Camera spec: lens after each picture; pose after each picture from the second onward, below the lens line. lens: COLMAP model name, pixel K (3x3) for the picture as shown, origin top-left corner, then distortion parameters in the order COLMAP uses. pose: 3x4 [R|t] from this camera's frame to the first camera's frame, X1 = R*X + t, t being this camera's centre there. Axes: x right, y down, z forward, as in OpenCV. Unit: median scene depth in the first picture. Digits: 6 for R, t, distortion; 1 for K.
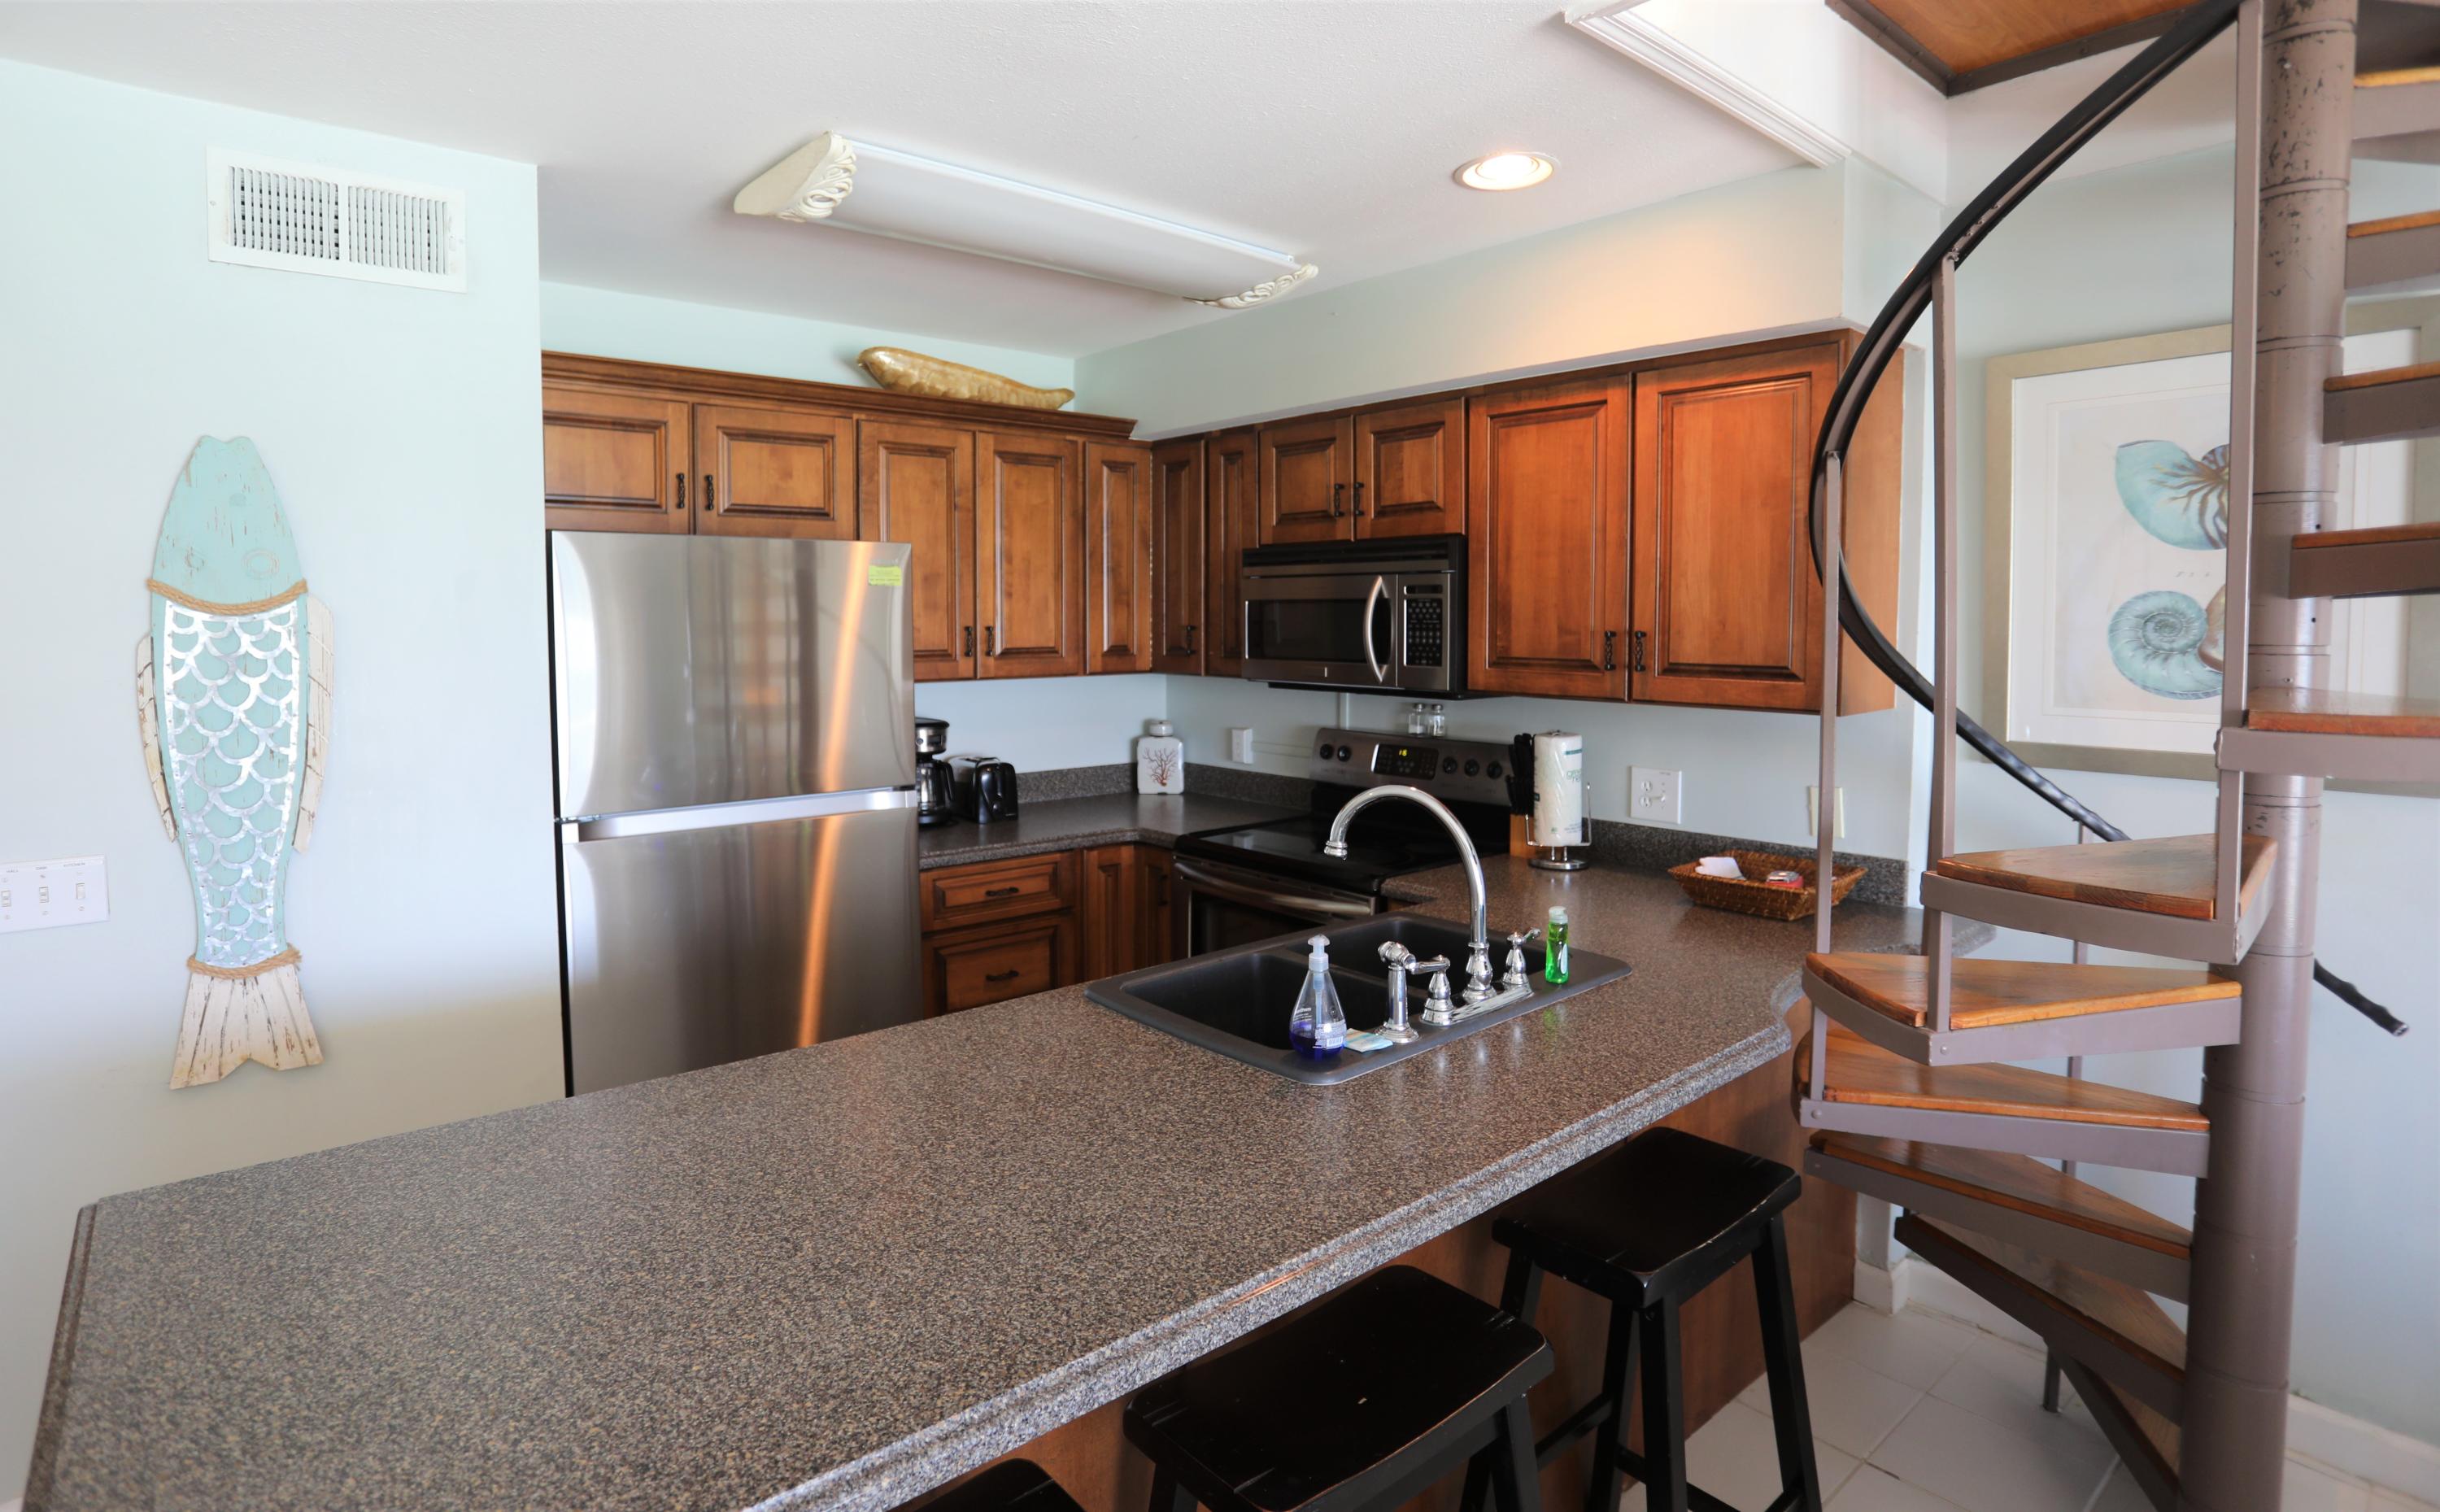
lens RADIAL K [[1235.3, 0, 1162.8], [0, 1235.3, 668.4], [0, 0, 1]] dist [-0.031456, 0.000807]
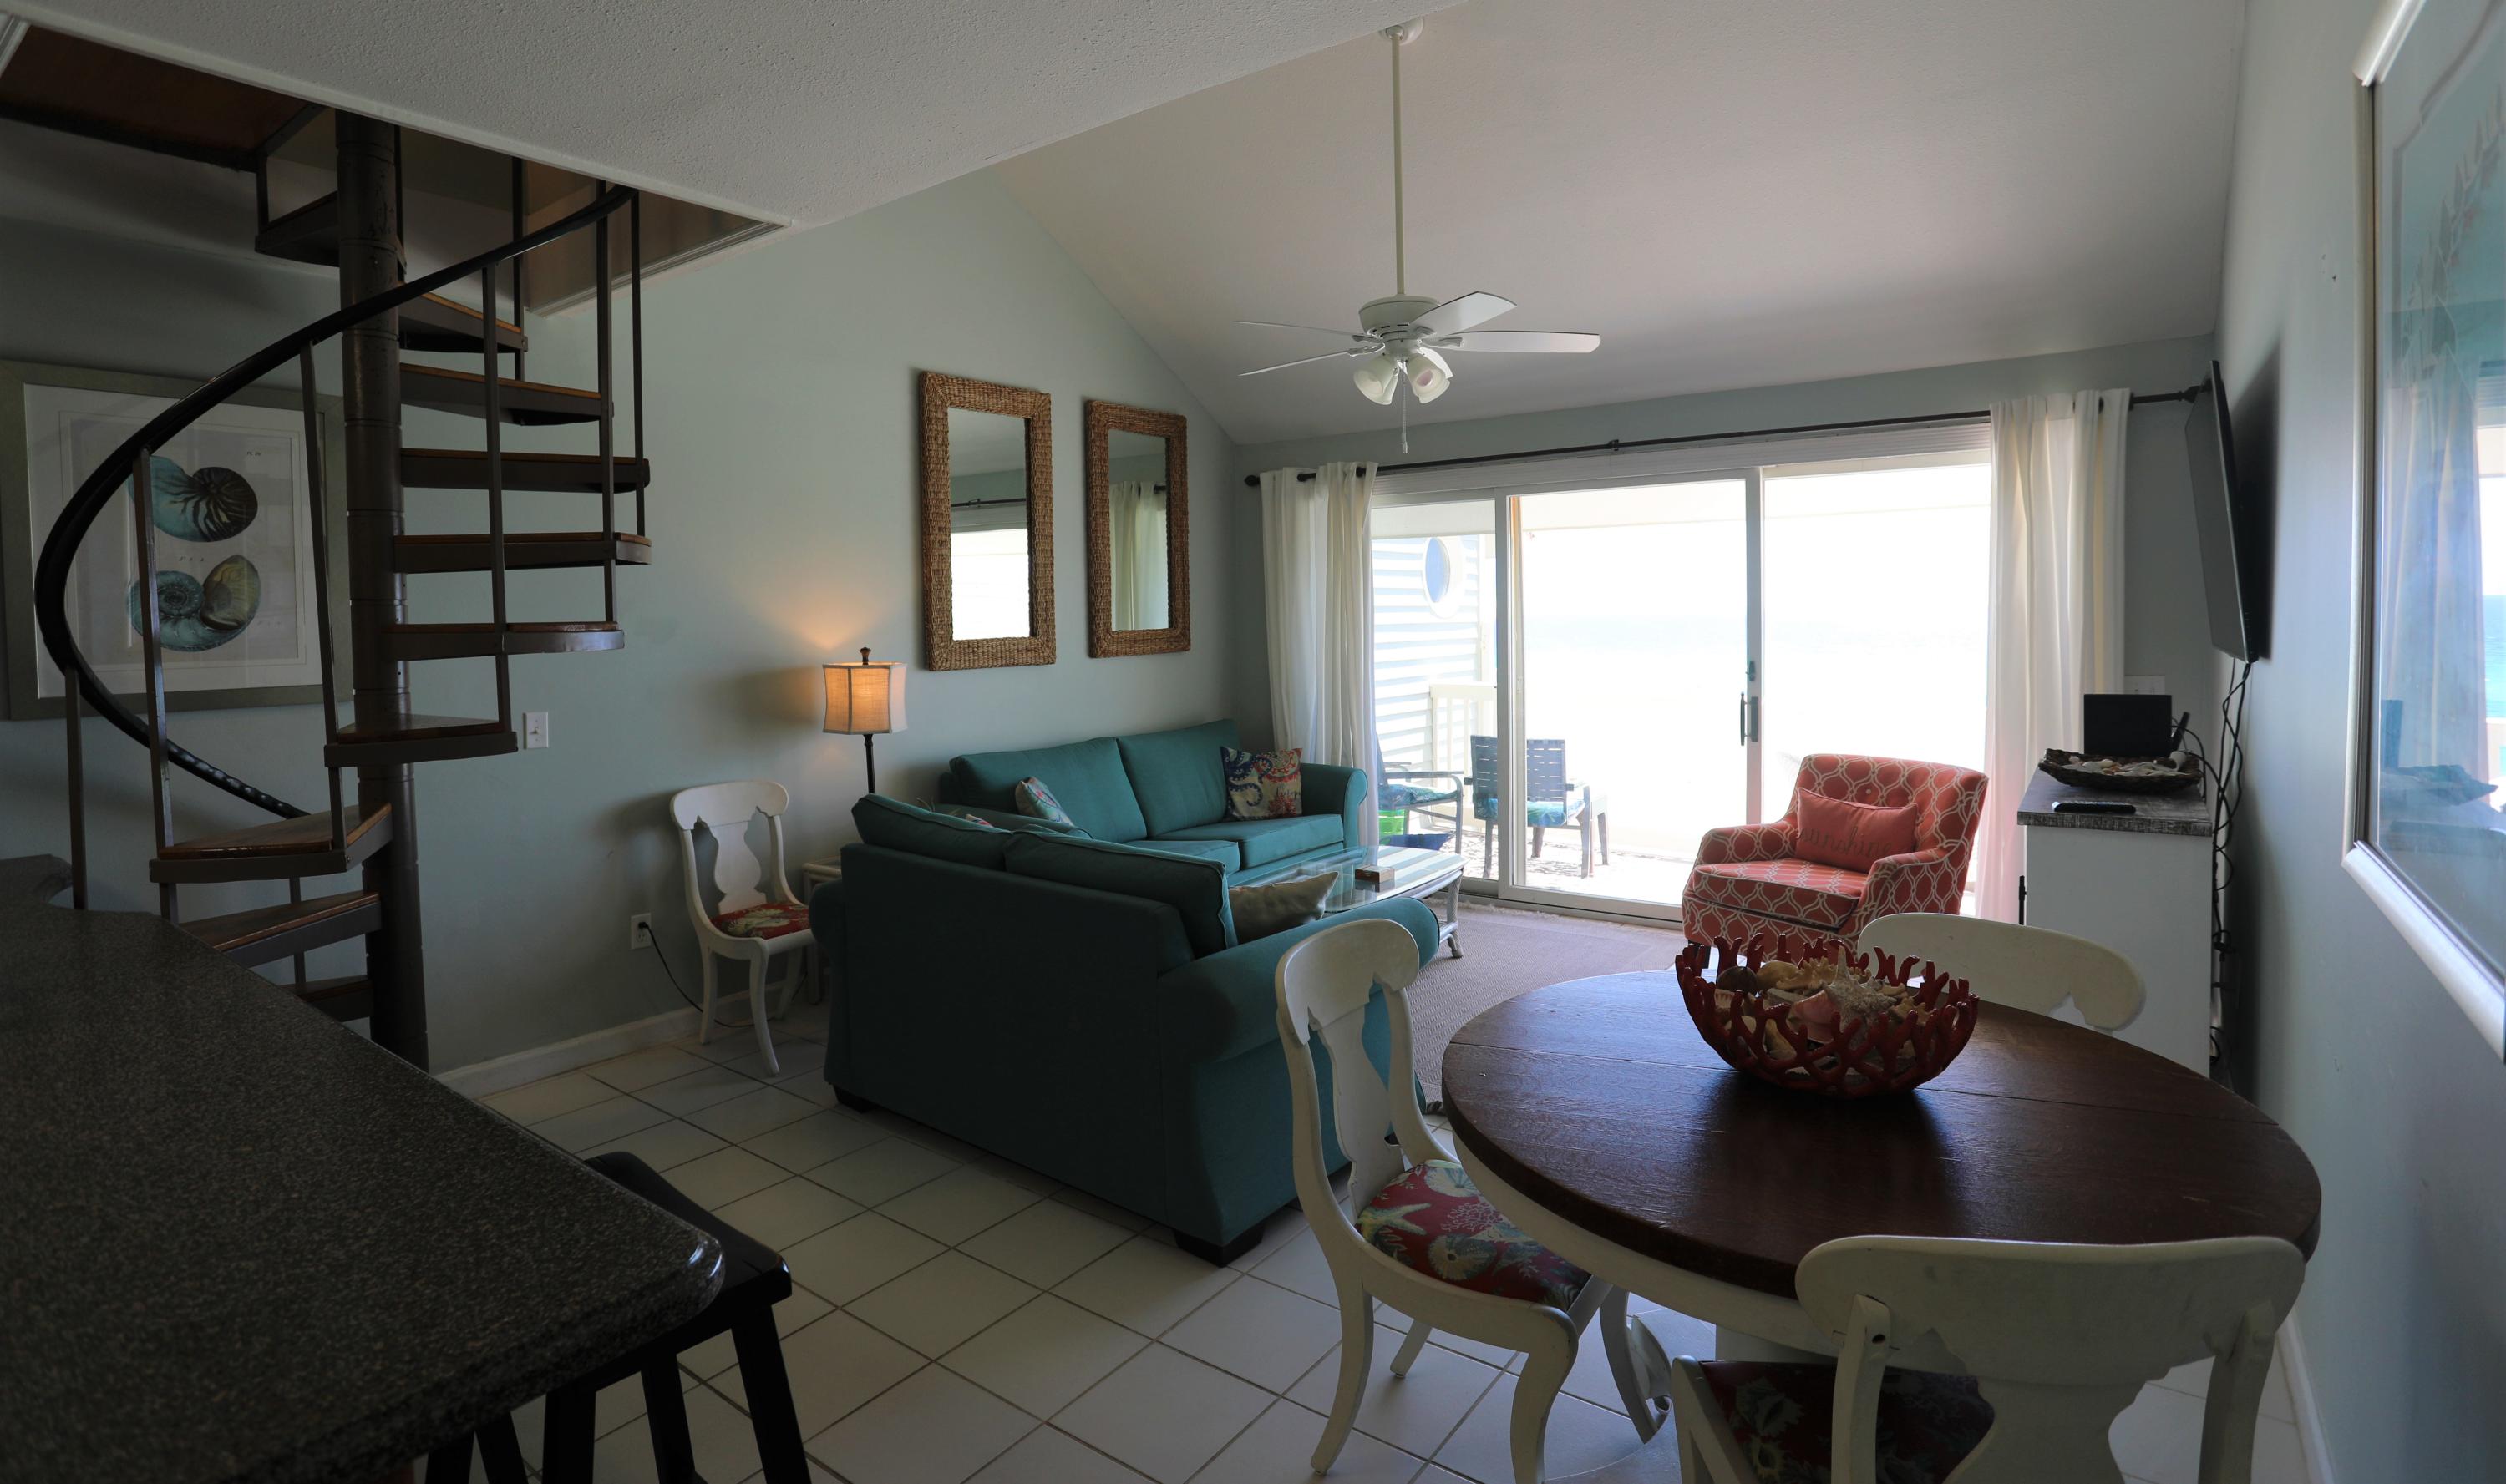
lens RADIAL K [[1240.5, 0, 1221.2], [0, 1240.5, 743.5], [0, 0, 1]] dist [-0.000006, 0.000060]
pose [[-0.220210, -0.097407, 0.970577, -0.578147], [0.058549, 0.991888, 0.112830, 0.028339], [-0.973694, 0.081673, -0.212720, 0.130587]]
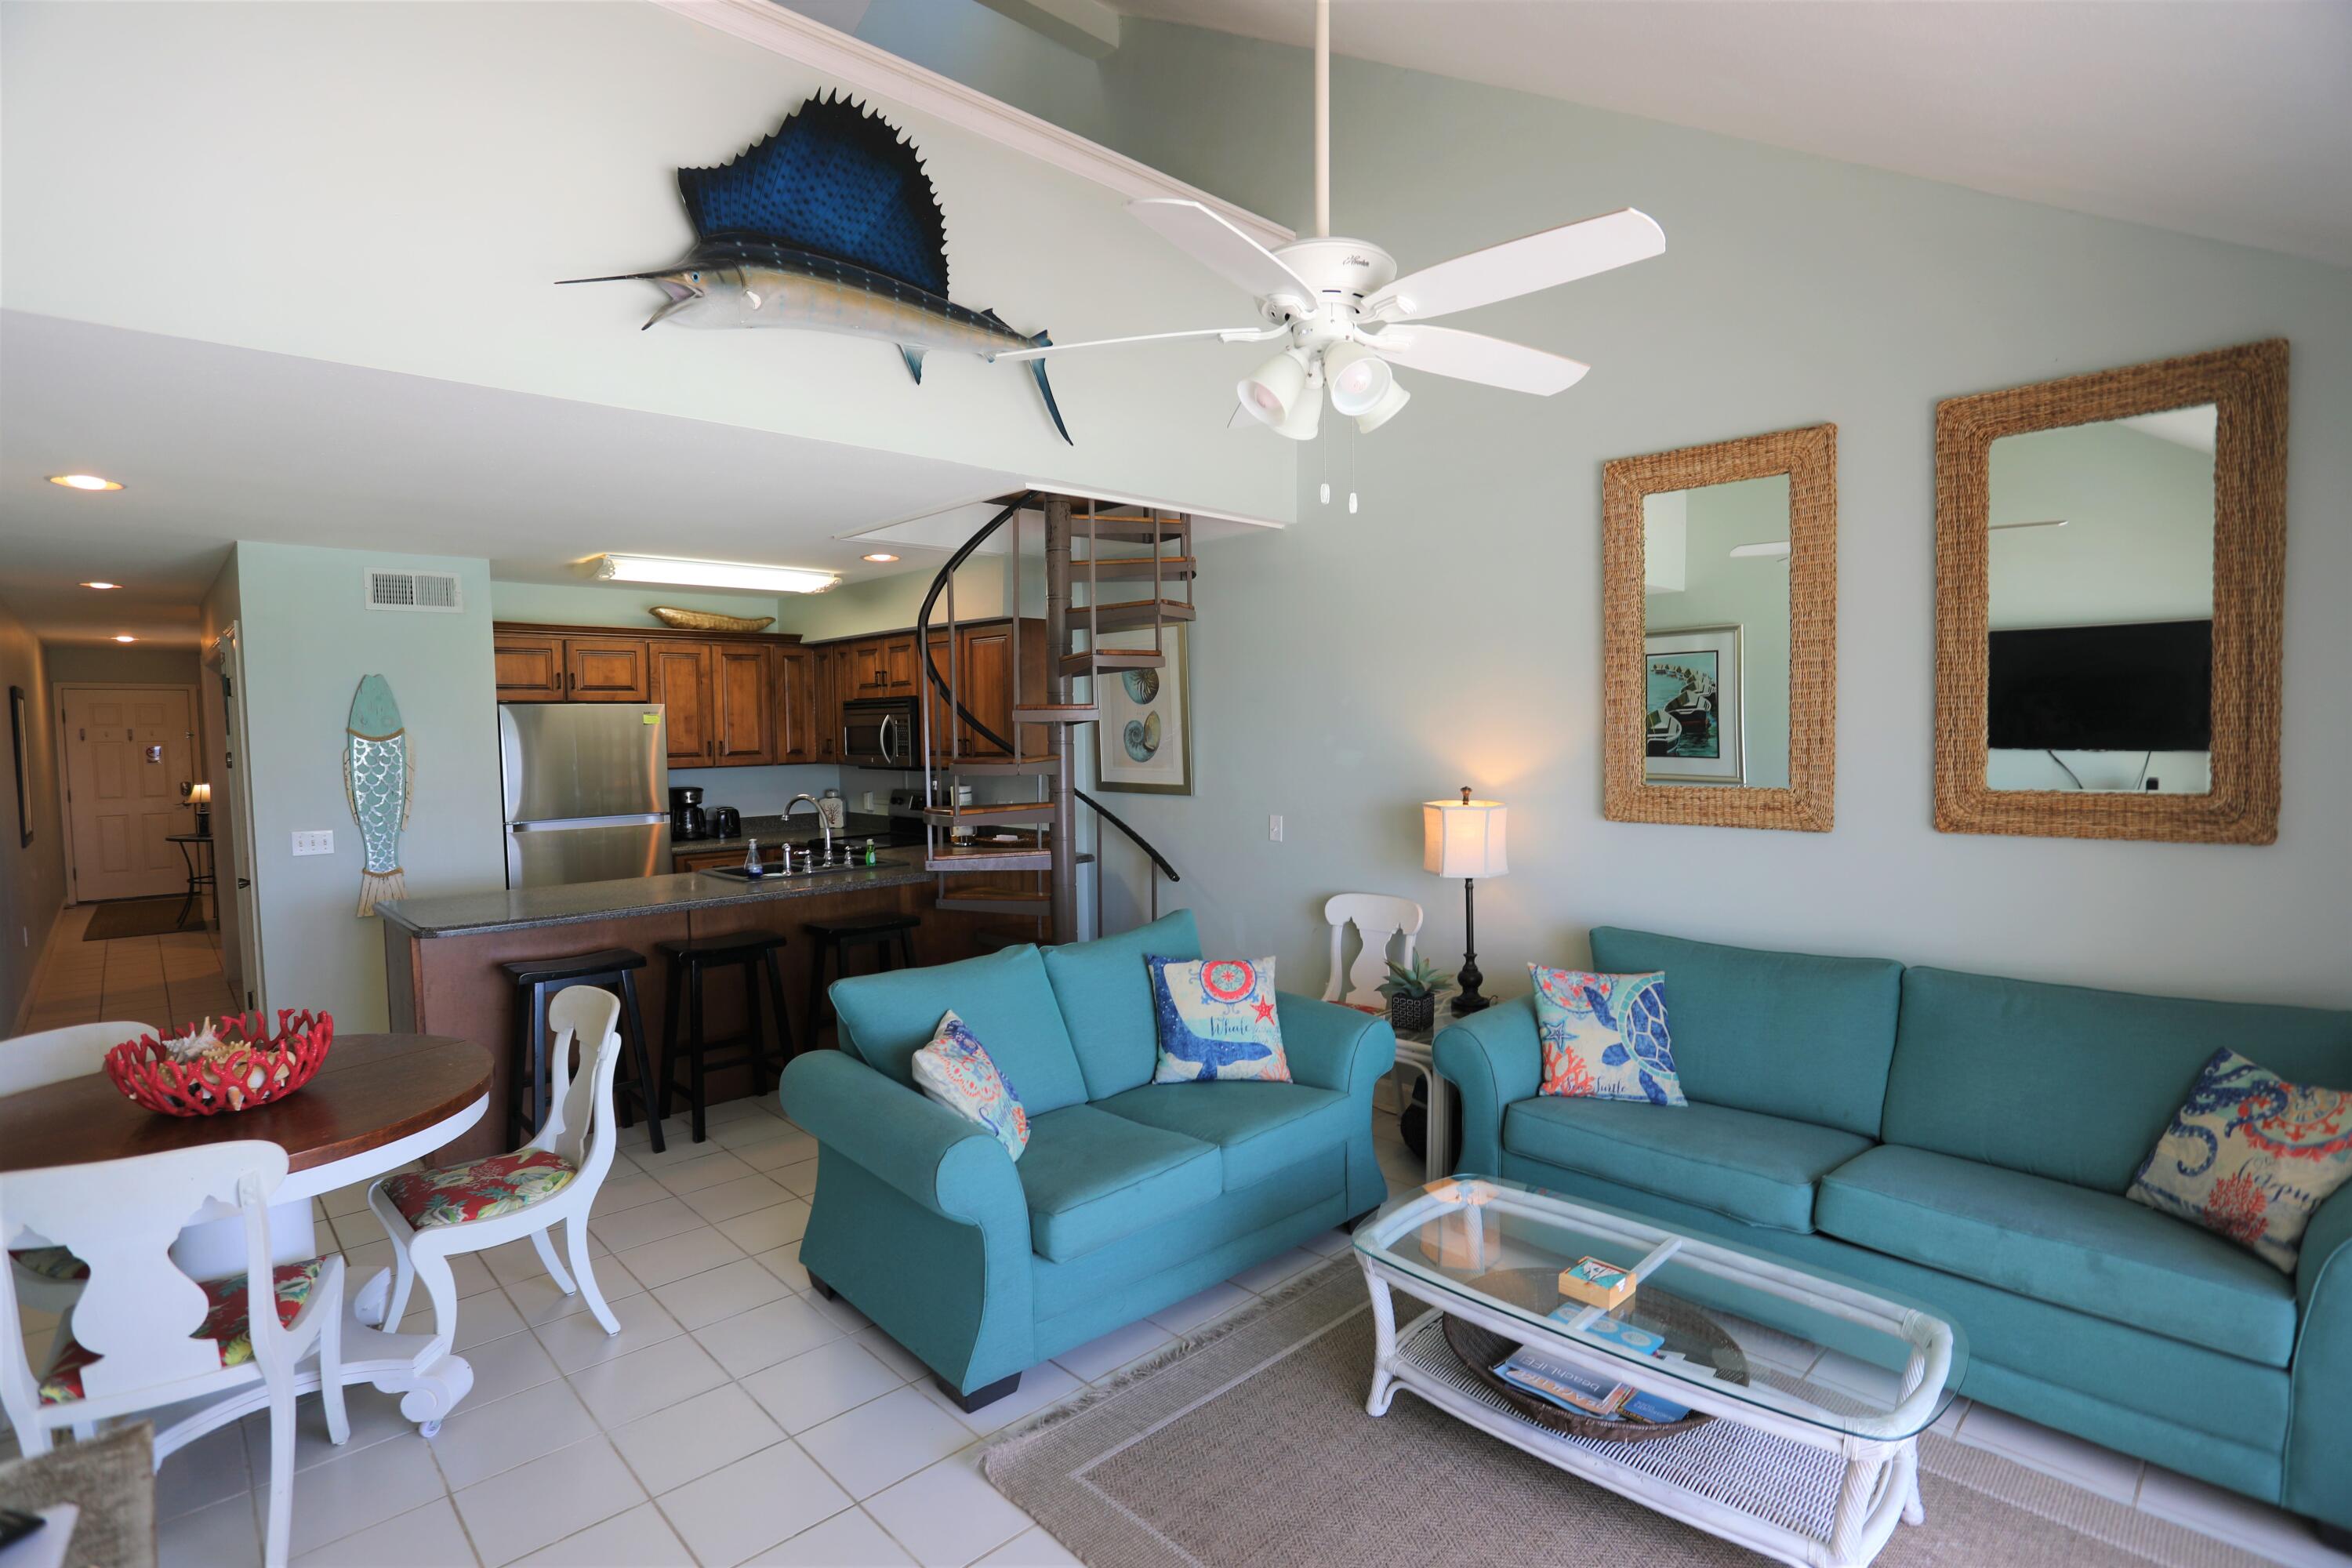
lens RADIAL K [[1134.1, 0, 1135.3], [0, 1134.1, 786.9], [0, 0, 1]] dist [-0.039479, 0.019504]
pose [[0.998520, -0.015590, 0.052097, 0.523556], [0.015042, 0.999828, 0.010893, 0.037677], [-0.052258, -0.010093, 0.998583, -1.050469]]
